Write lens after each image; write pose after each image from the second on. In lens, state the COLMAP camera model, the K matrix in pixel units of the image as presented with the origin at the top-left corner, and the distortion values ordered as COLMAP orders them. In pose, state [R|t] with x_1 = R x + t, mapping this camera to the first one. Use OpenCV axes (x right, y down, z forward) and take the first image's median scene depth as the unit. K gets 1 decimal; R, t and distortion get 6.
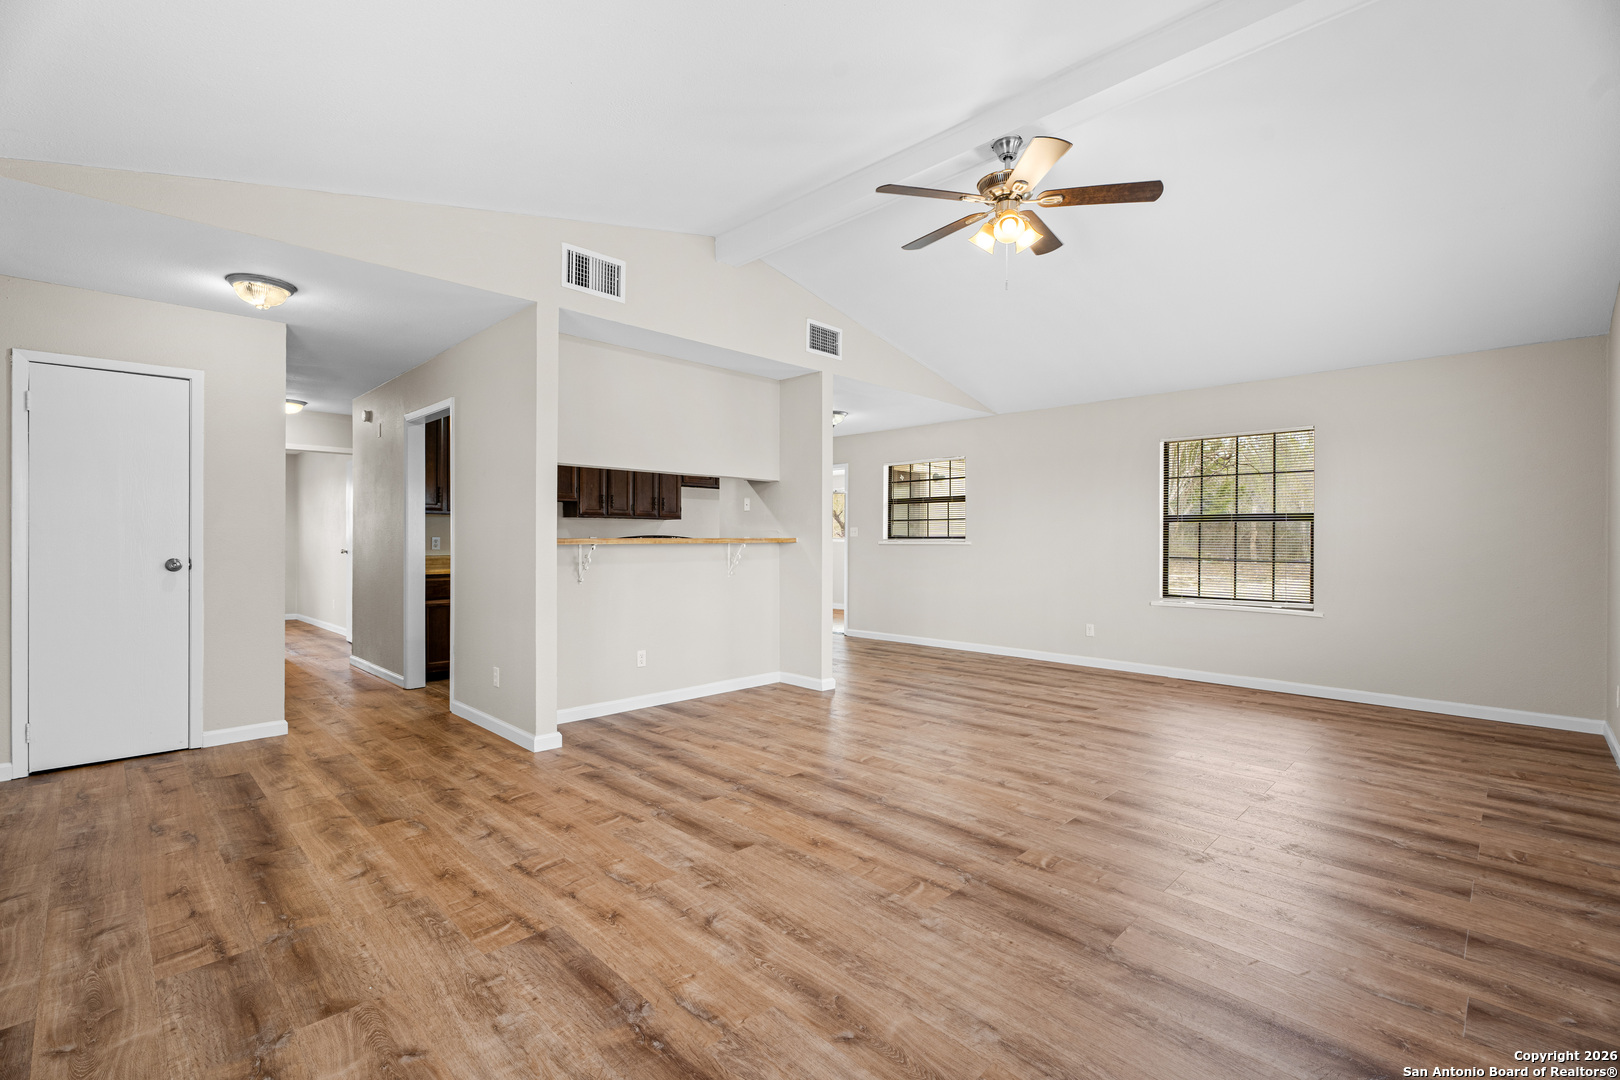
lens RADIAL K [[733.9, 0, 803.3], [0, 733.9, 533.0], [0, 0, 1]] dist [-0.014364, 0.000726]
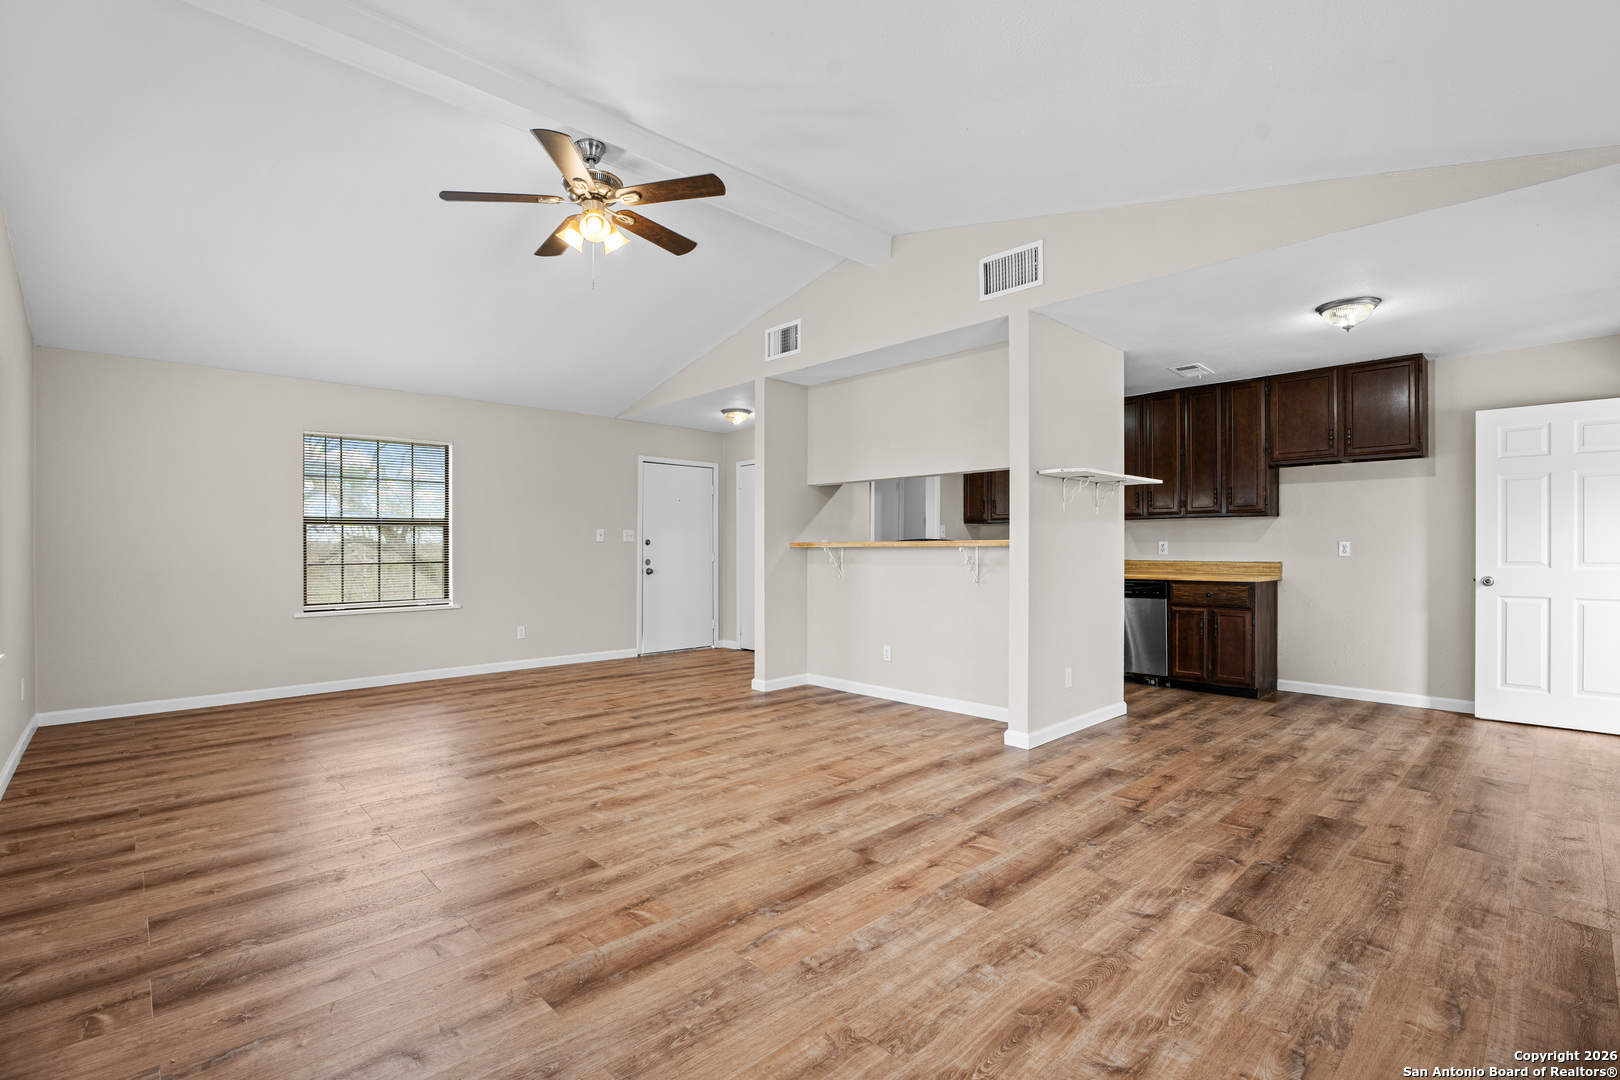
lens RADIAL K [[733.9, 0, 774.2], [0, 733.9, 537.2], [0, 0, 1]] dist [-0.014364, 0.000726]
pose [[-0.060016, -0.011761, -0.998128, 1.213511], [0.010068, 0.999873, -0.012387, 0.017058], [0.998147, -0.010793, -0.059890, 1.250033]]
